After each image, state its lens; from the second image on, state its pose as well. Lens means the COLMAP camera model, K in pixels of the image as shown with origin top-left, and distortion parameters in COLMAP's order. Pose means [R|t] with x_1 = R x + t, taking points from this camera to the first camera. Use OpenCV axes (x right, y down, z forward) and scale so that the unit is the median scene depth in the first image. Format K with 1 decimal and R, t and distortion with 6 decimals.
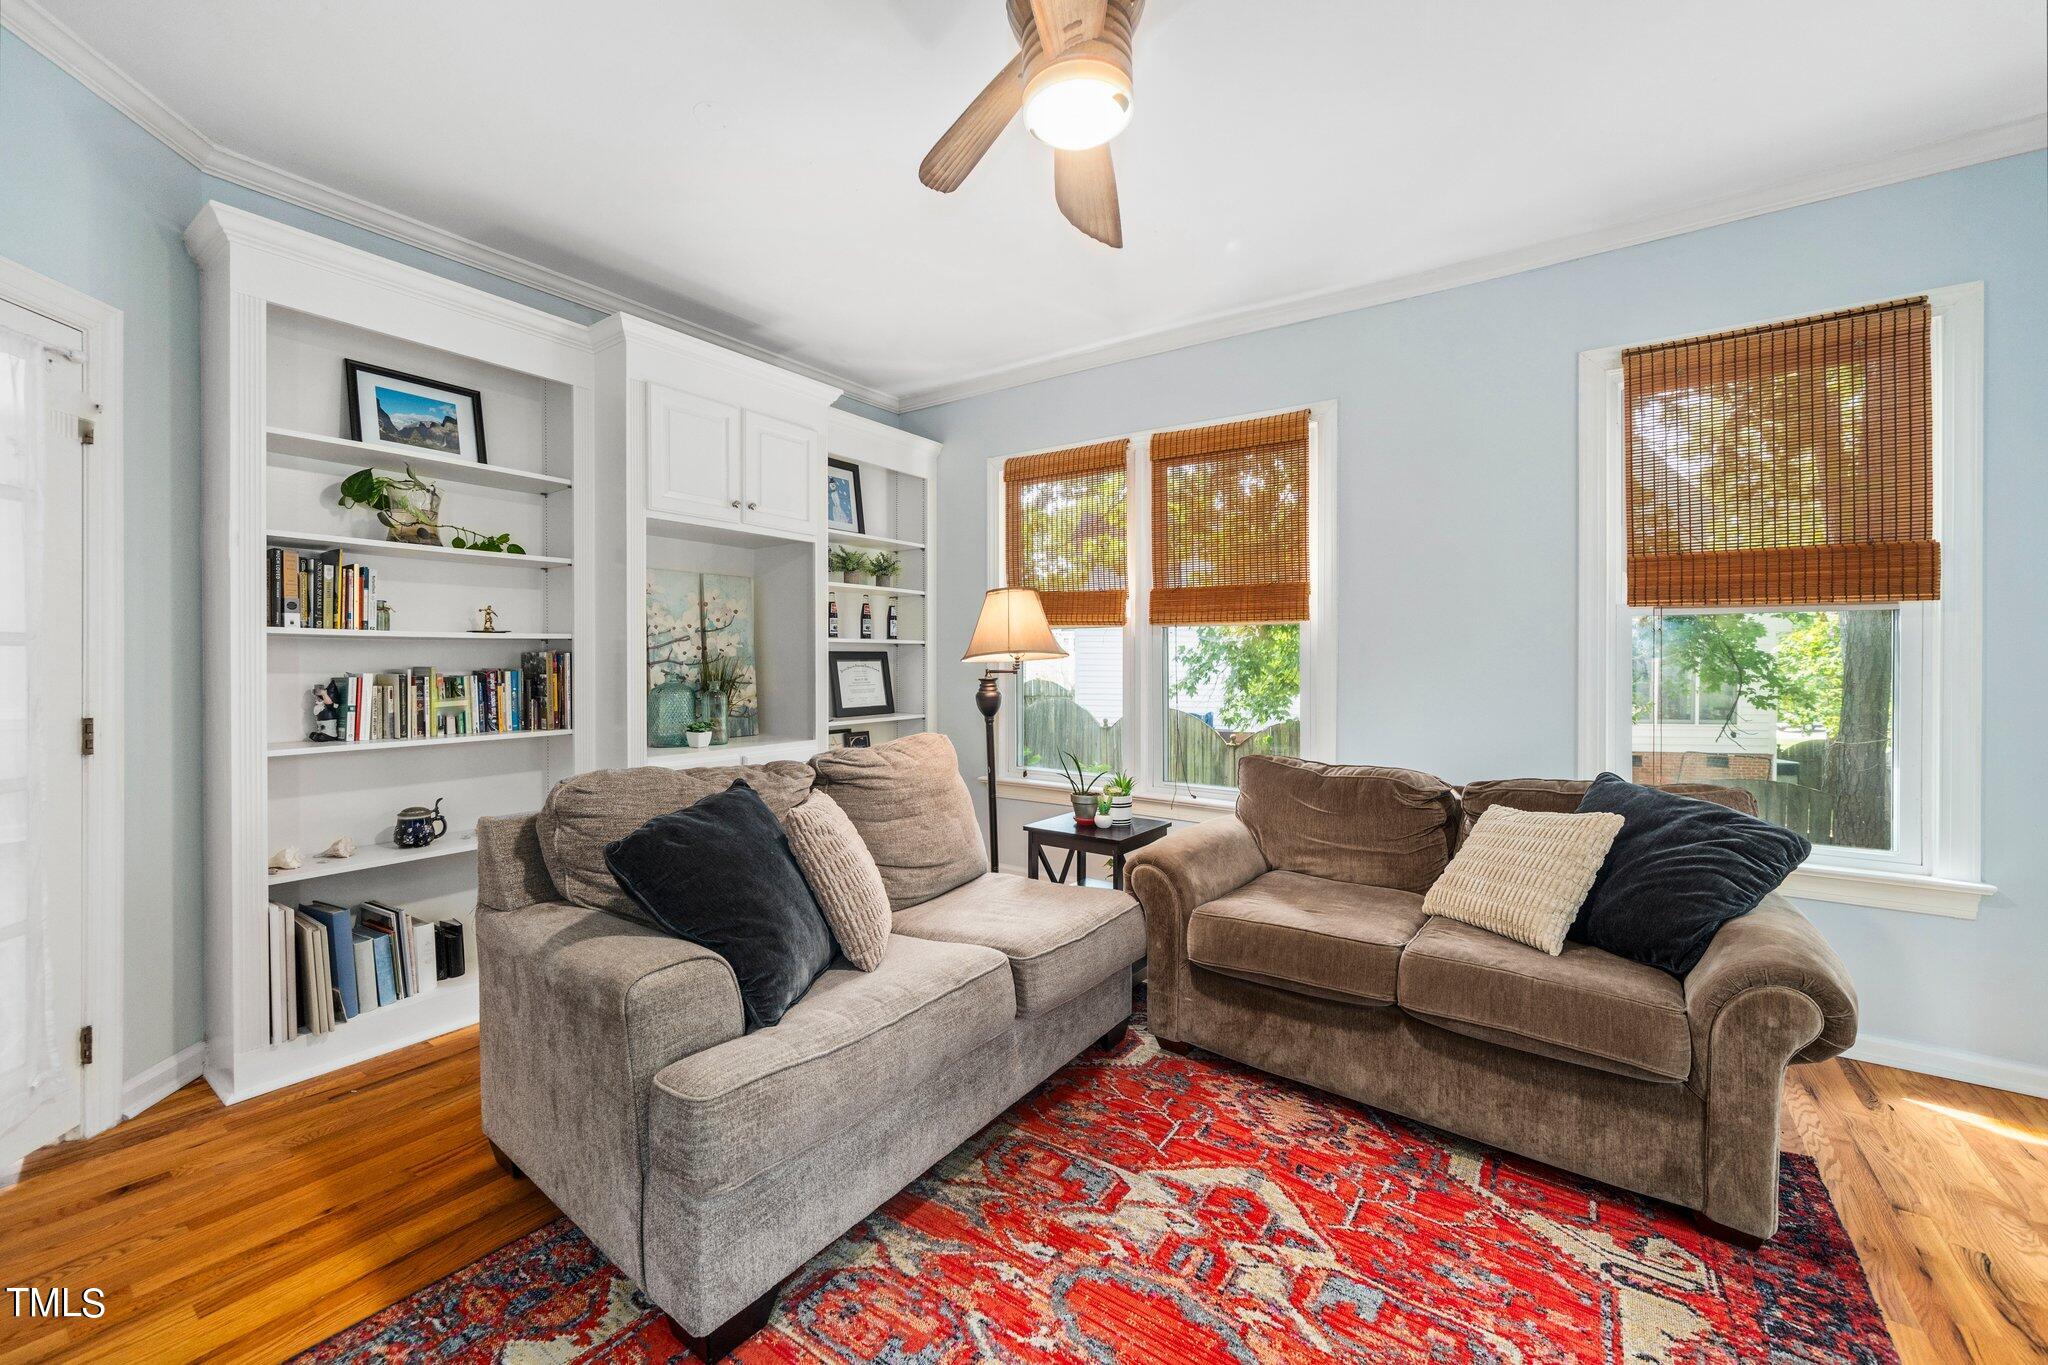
lens RADIAL K [[813.4, 0, 1017.5], [0, 813.4, 660.7], [0, 0, 1]] dist [-0.000235, -0.000126]
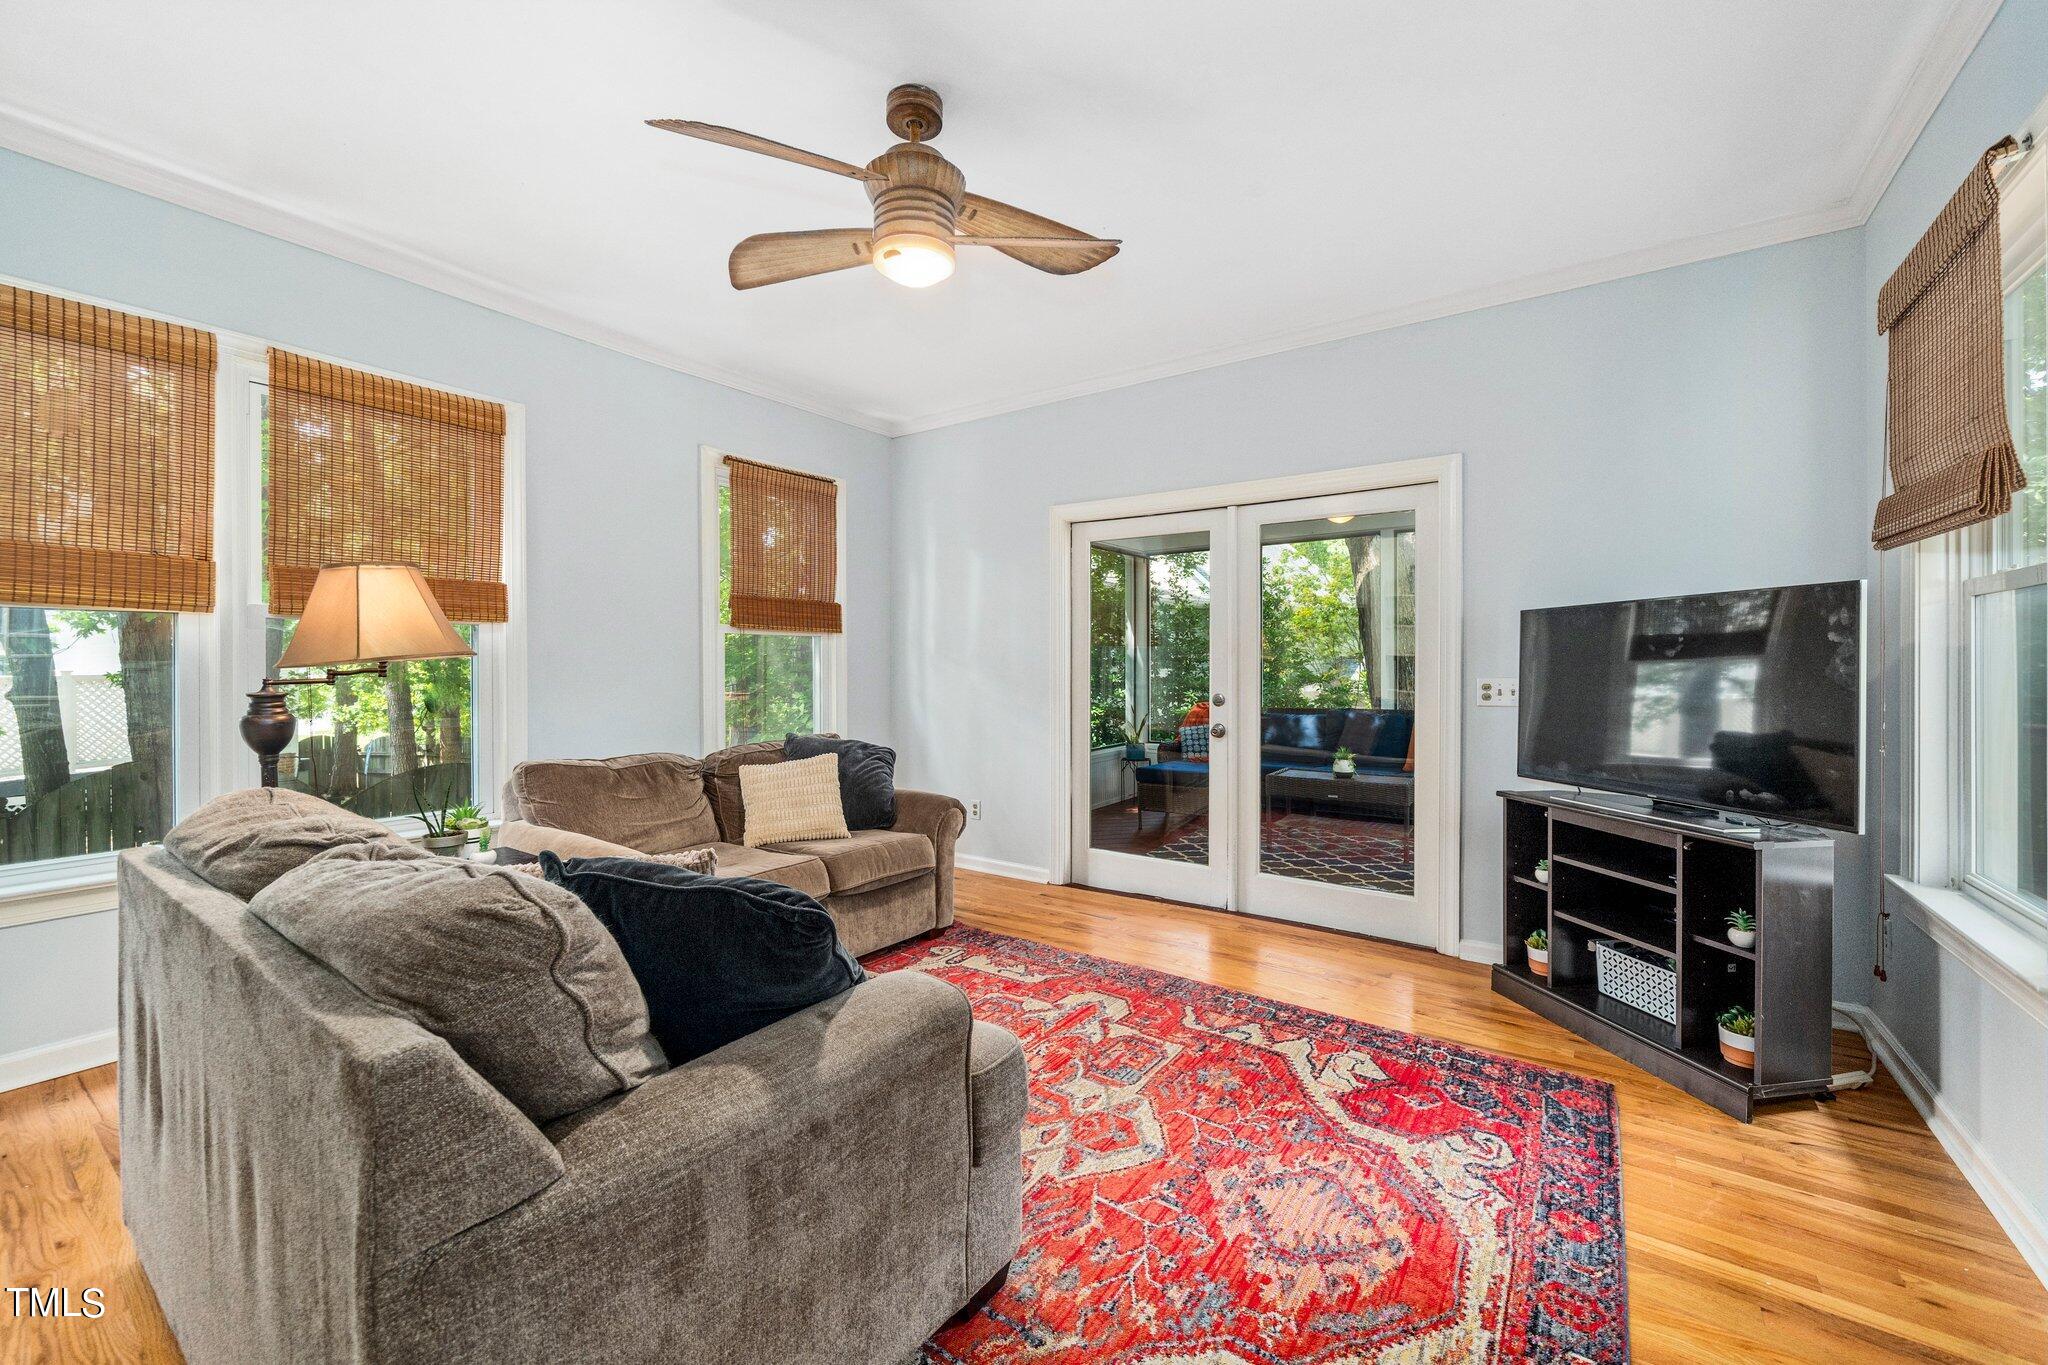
lens RADIAL K [[813.4, 0, 1017.5], [0, 813.4, 660.7], [0, 0, 1]] dist [-0.000235, -0.000126]
pose [[-0.010682, 0.005108, 0.999930, -0.901657], [0.011118, 0.999926, -0.004989, 0.009618], [-0.999881, 0.011064, -0.010738, 0.590790]]
